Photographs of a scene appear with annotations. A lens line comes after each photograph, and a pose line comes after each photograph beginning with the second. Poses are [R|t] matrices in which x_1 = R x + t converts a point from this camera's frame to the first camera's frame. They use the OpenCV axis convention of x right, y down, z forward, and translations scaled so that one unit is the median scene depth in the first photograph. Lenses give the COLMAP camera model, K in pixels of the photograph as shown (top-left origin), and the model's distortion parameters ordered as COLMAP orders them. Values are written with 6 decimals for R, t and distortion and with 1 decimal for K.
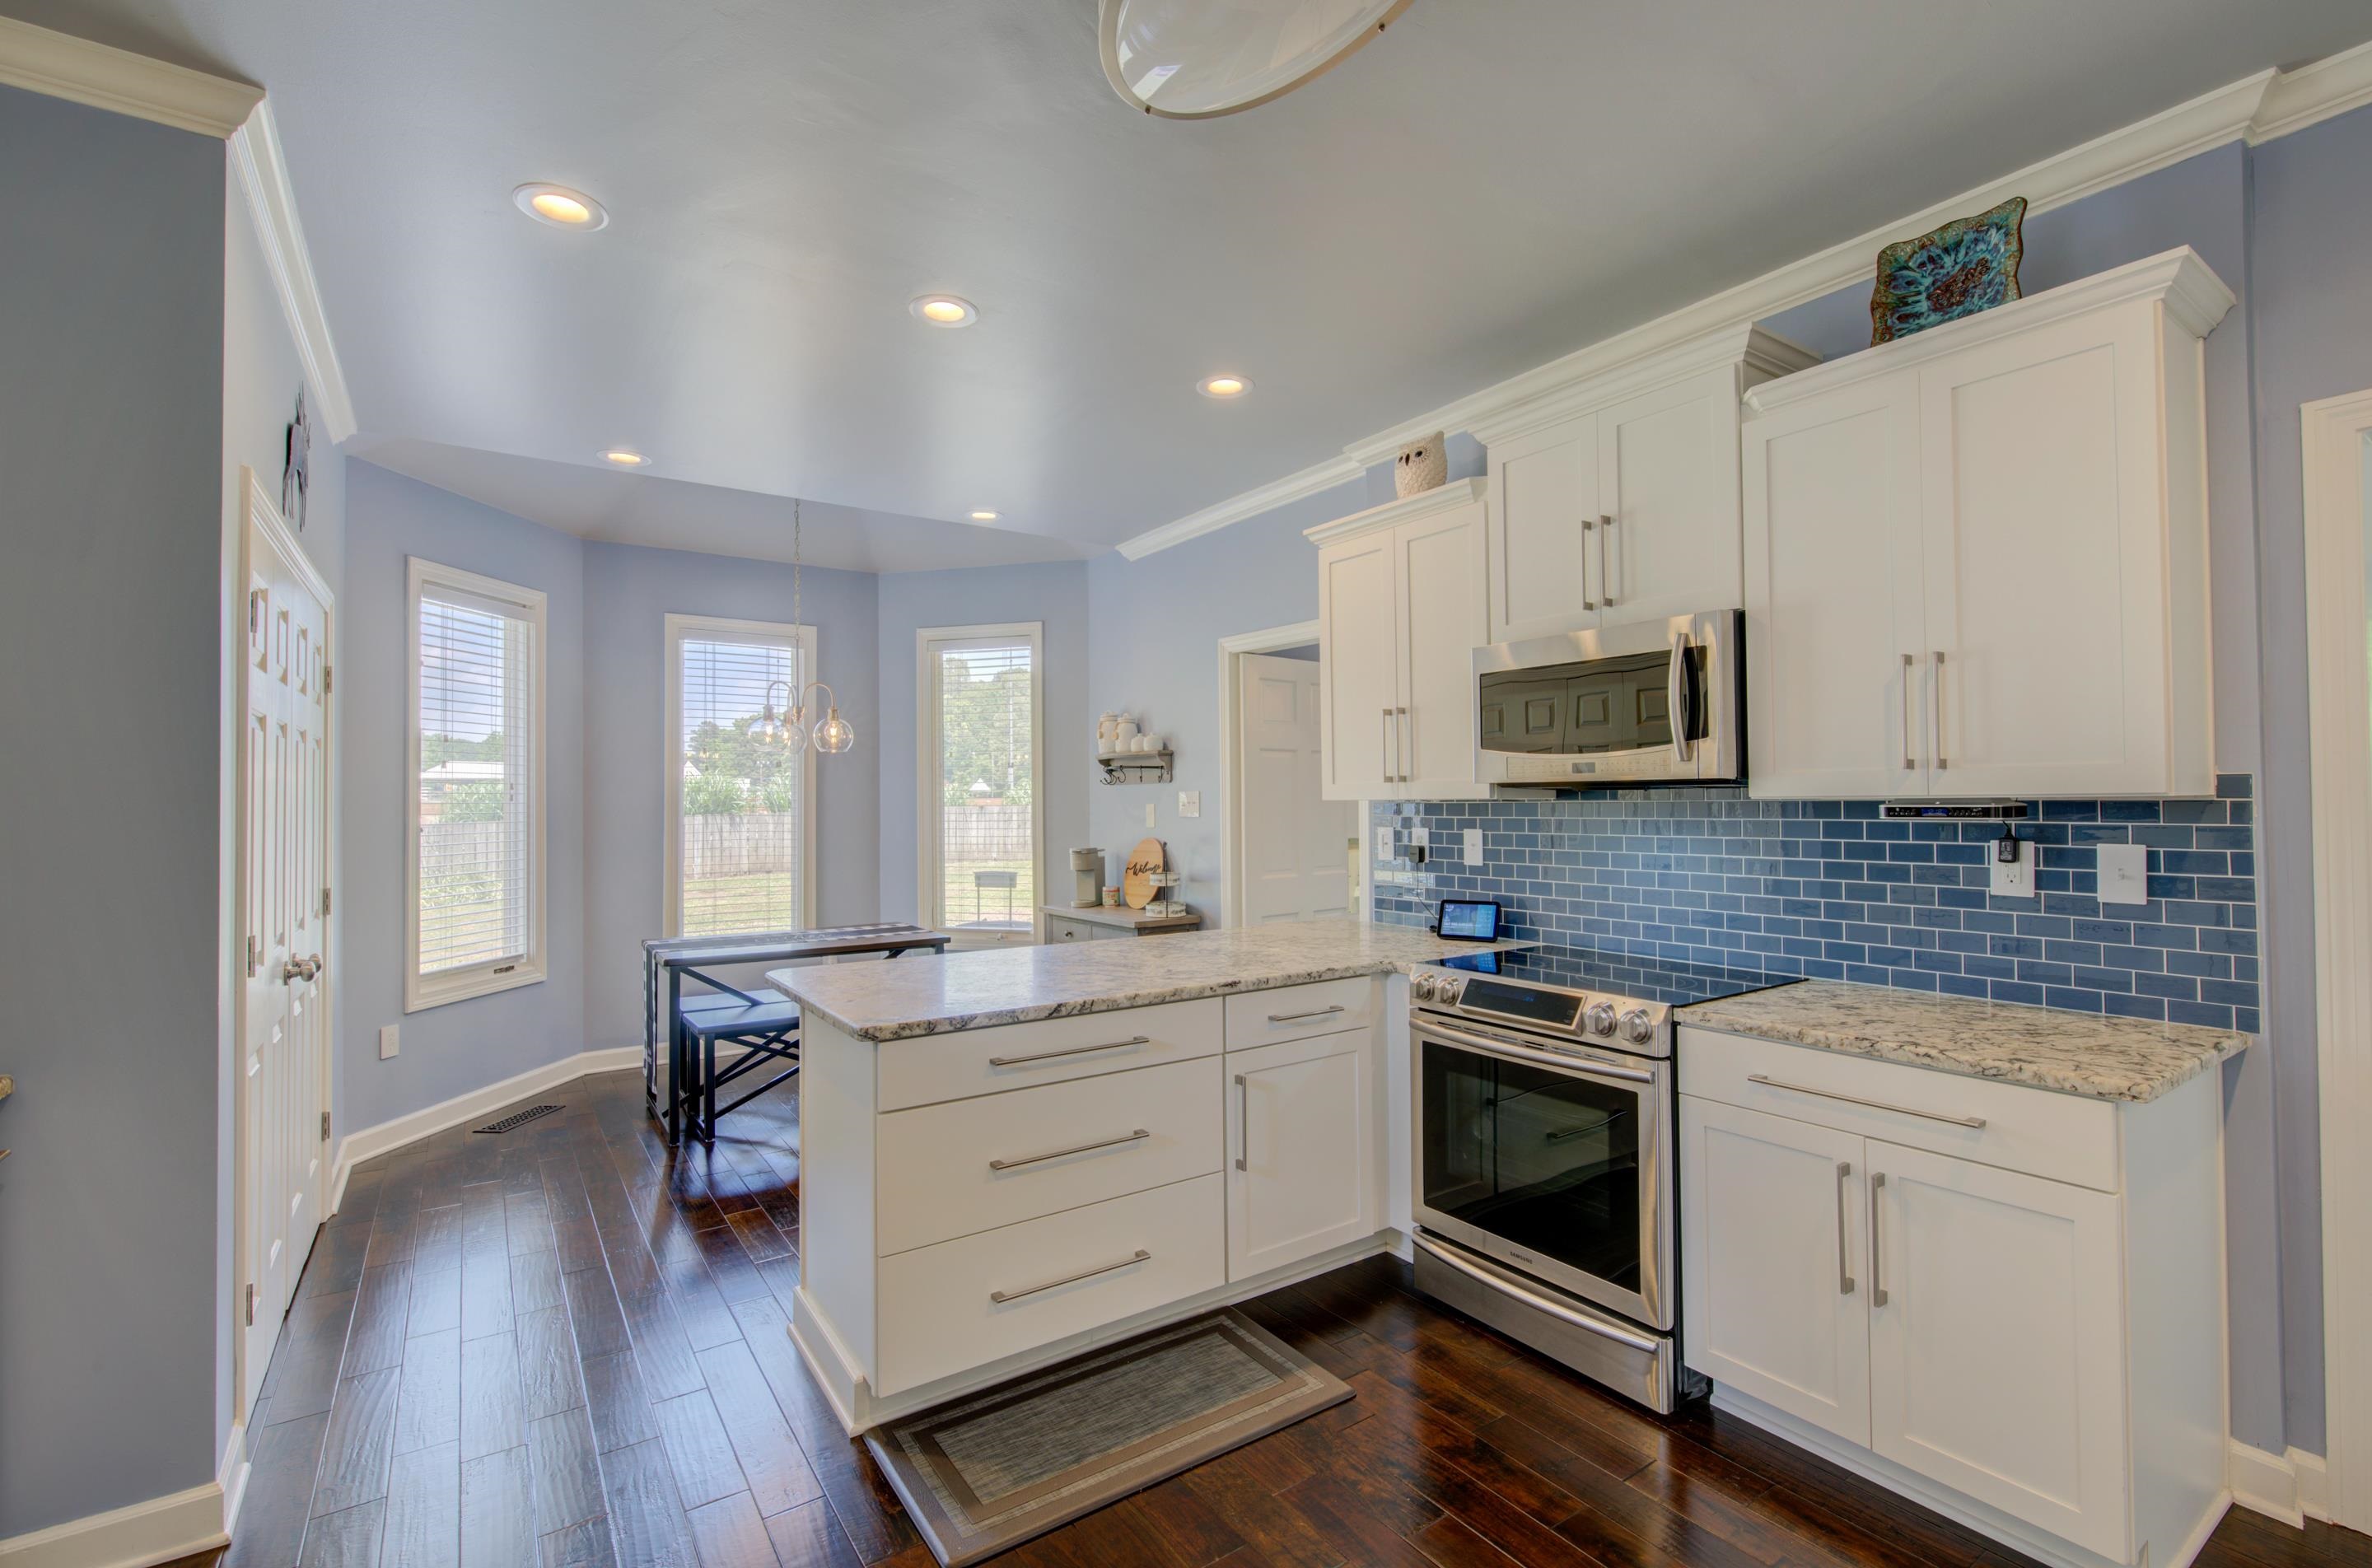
lens RADIAL K [[1050.9, 0, 1200.5], [0, 1050.9, 781.0], [0, 0, 1]] dist [-0.001883, 0.002274]
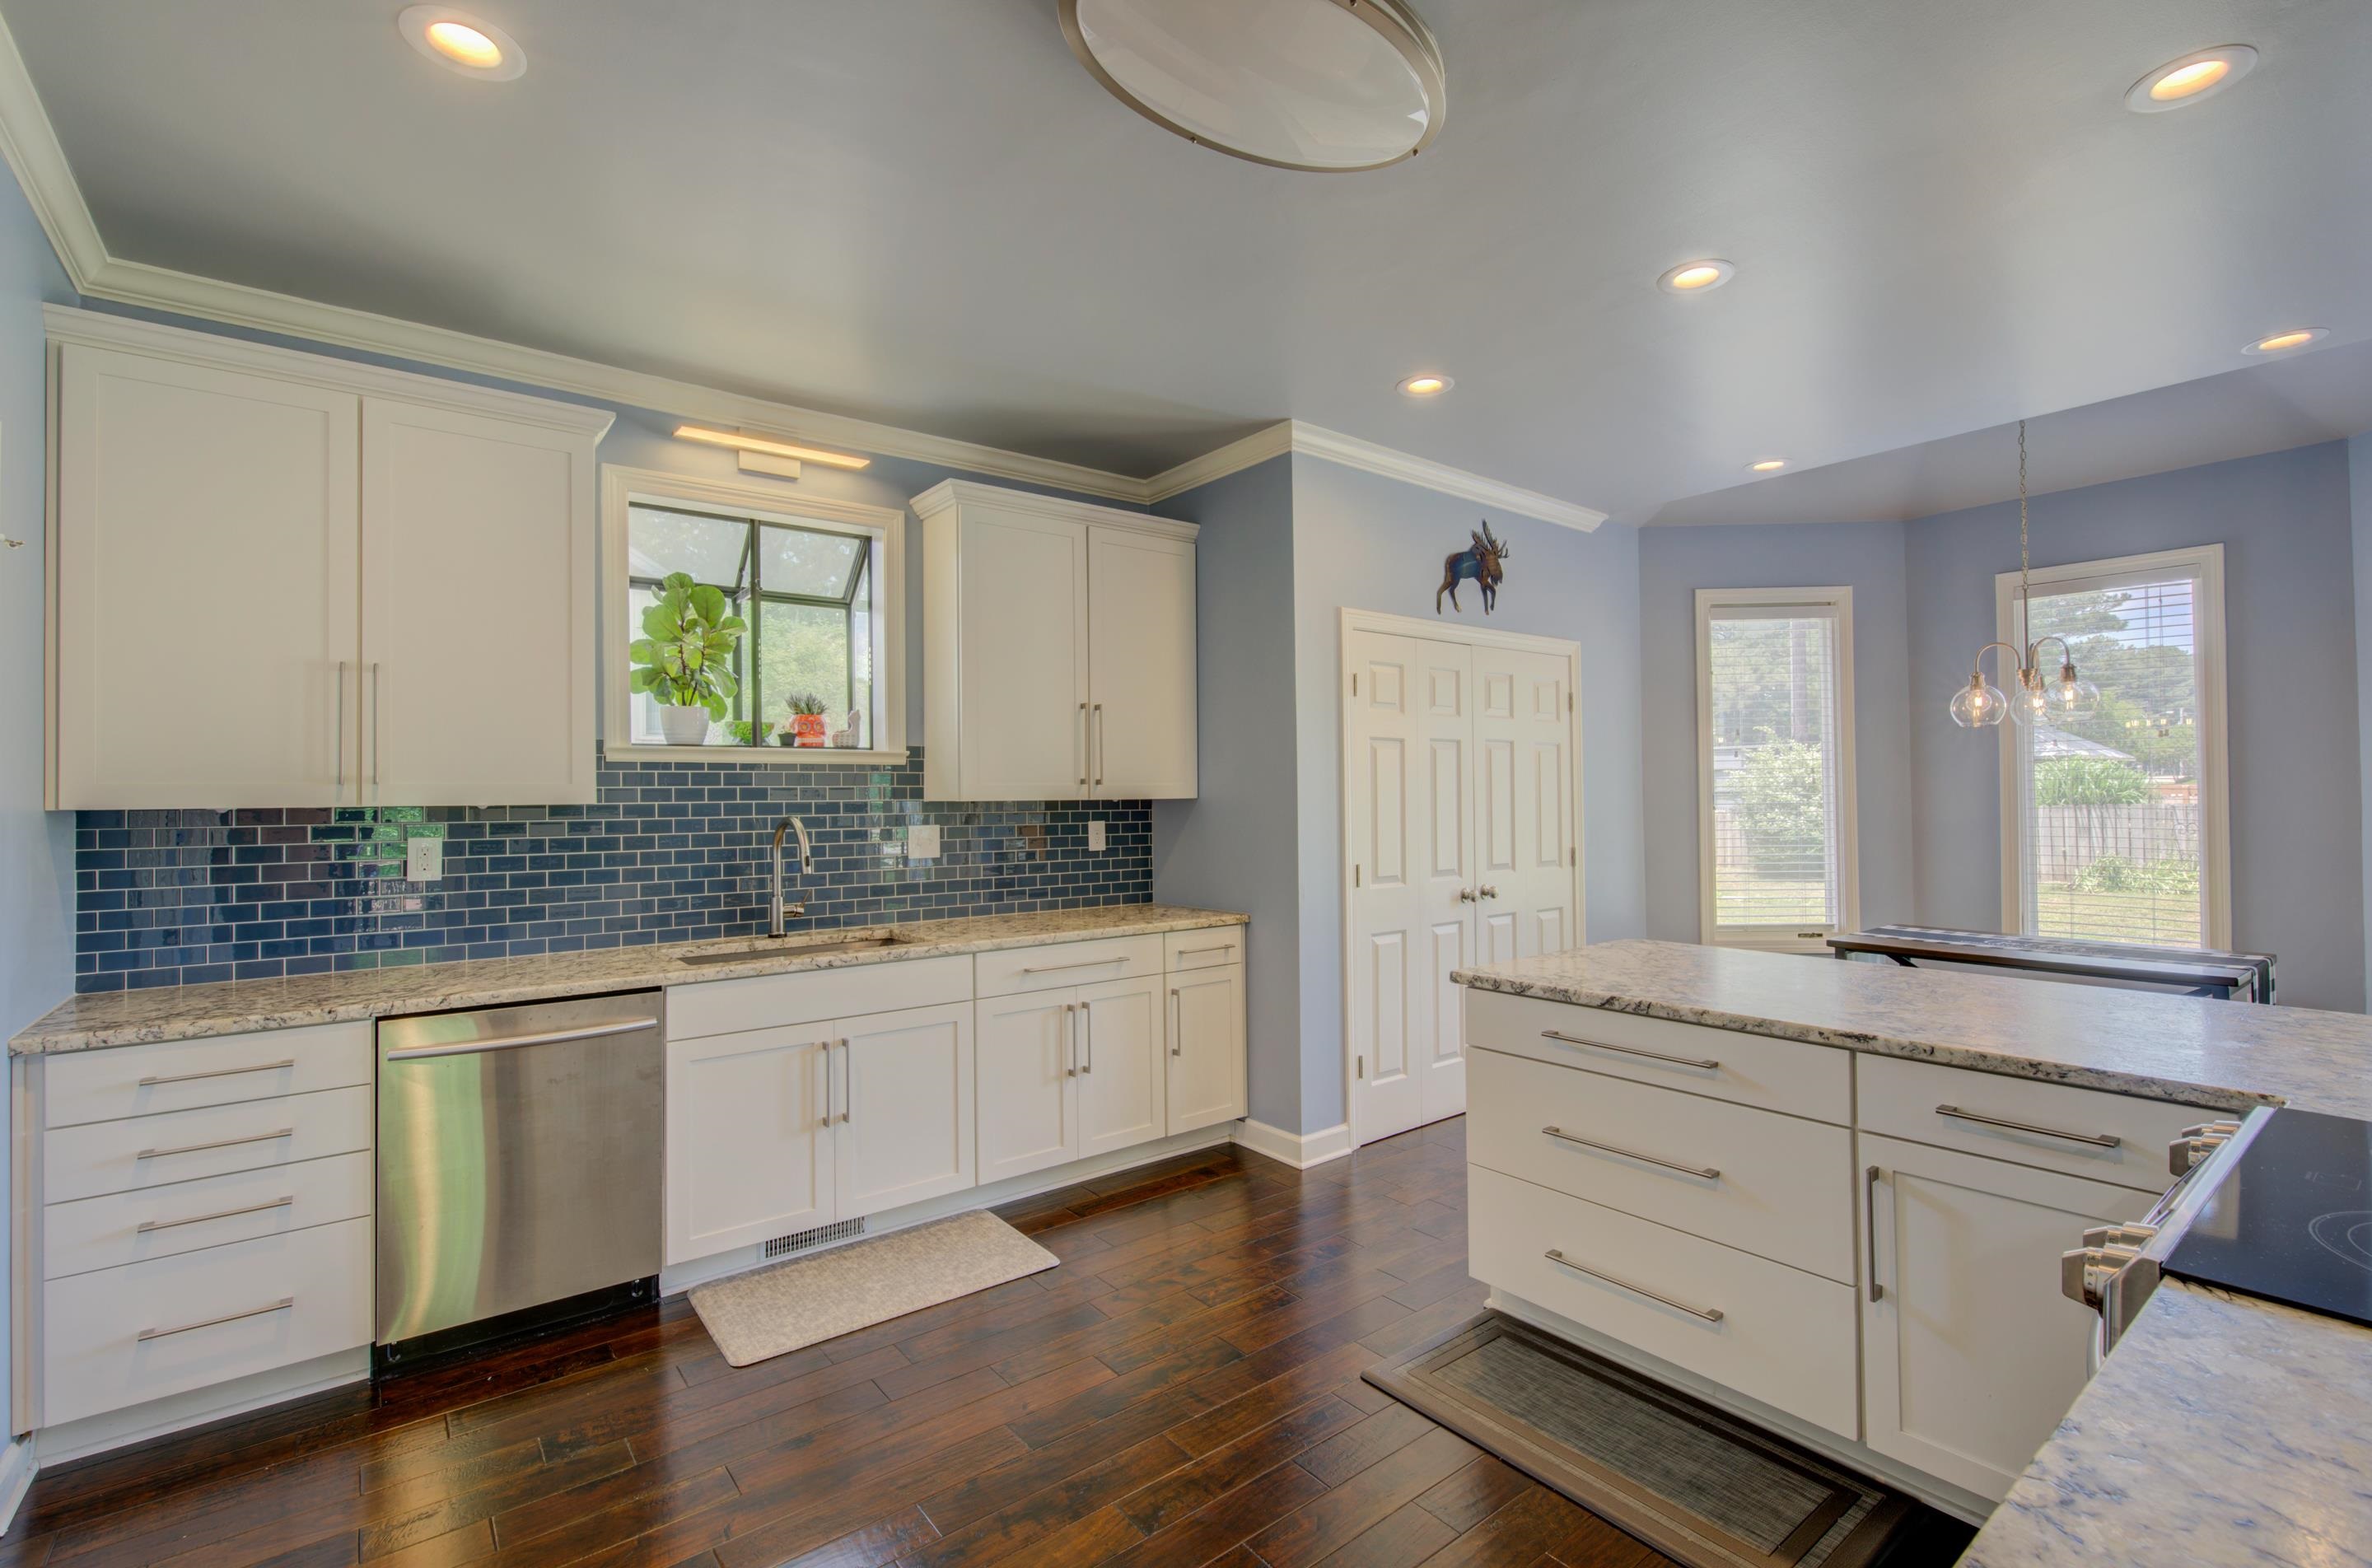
lens RADIAL K [[1050.9, 0, 1181.8], [0, 1050.9, 781.0], [0, 0, 1]] dist [-0.001883, 0.002274]
pose [[0.053088, -0.008138, -0.998557, 0.458765], [0.029376, 0.999547, -0.006584, 0.004229], [0.998158, -0.028984, 0.053303, 0.312011]]
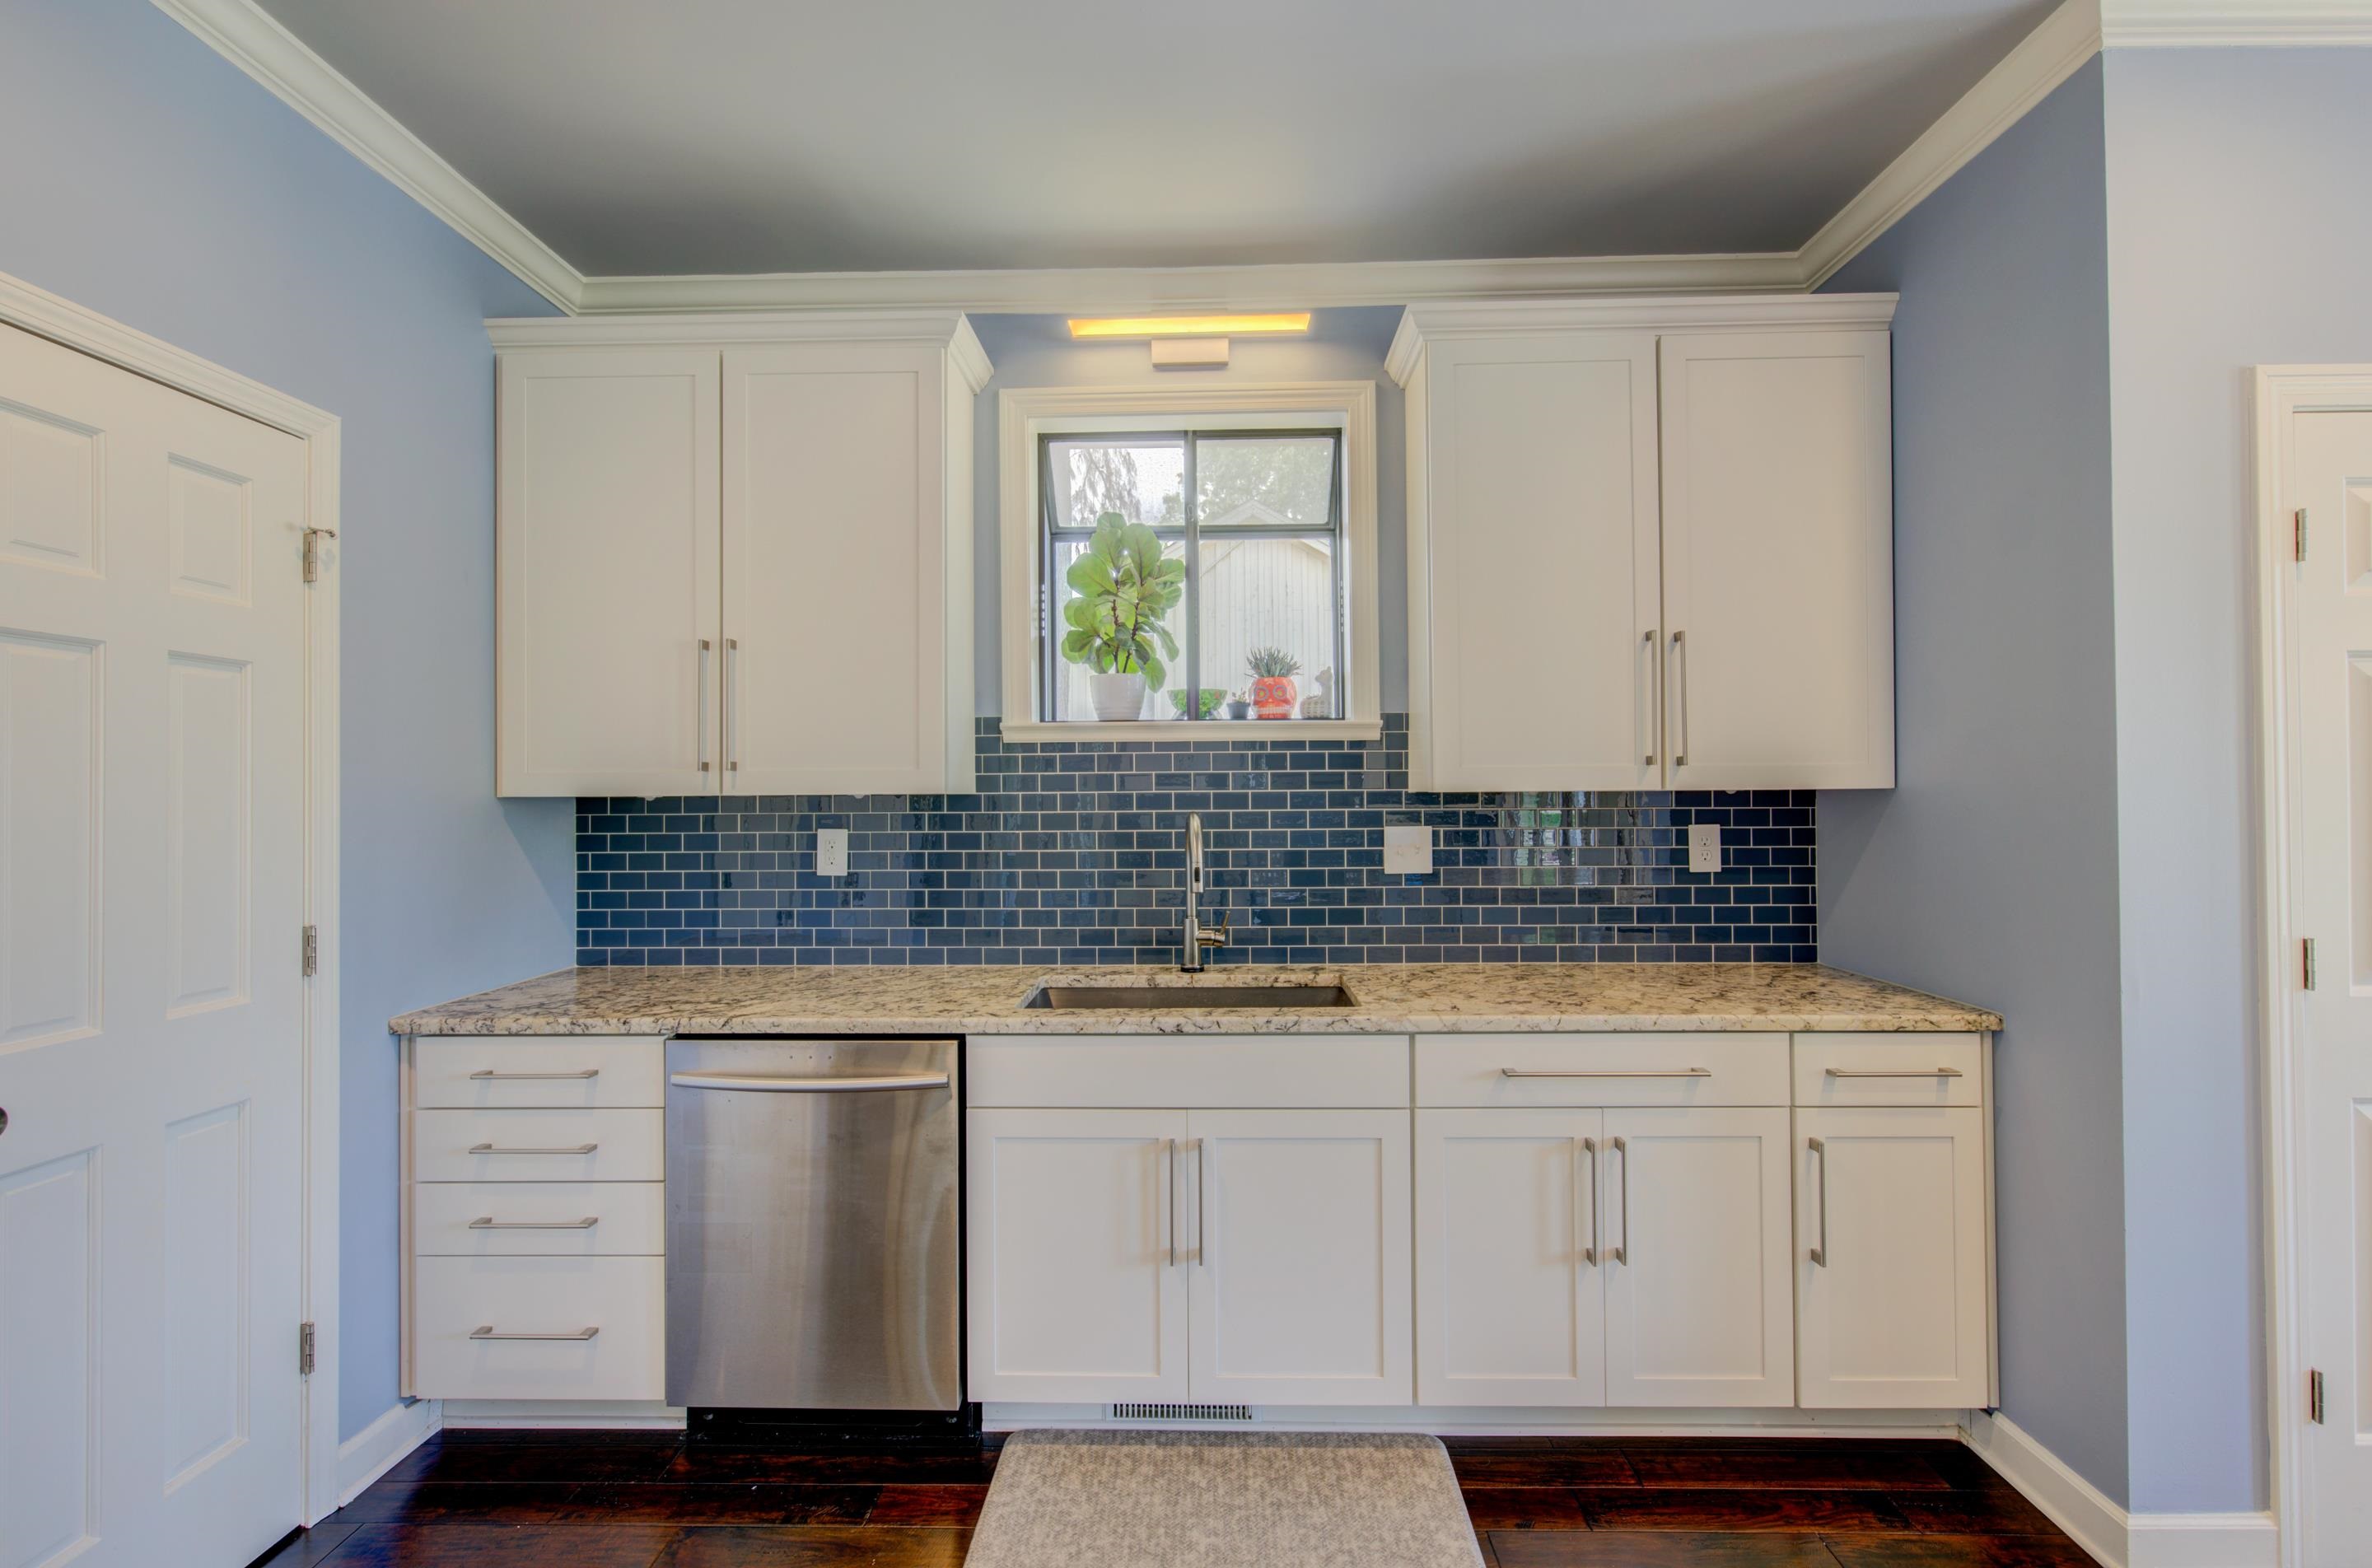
lens RADIAL K [[1050.9, 0, 1196.5], [0, 1050.9, 778.0], [0, 0, 1]] dist [-0.001883, 0.002274]
pose [[-0.586635, 0.002702, -0.809847, 0.126367], [0.027324, 0.999491, -0.016458, 0.008102], [0.809390, -0.031783, -0.586410, 0.406821]]
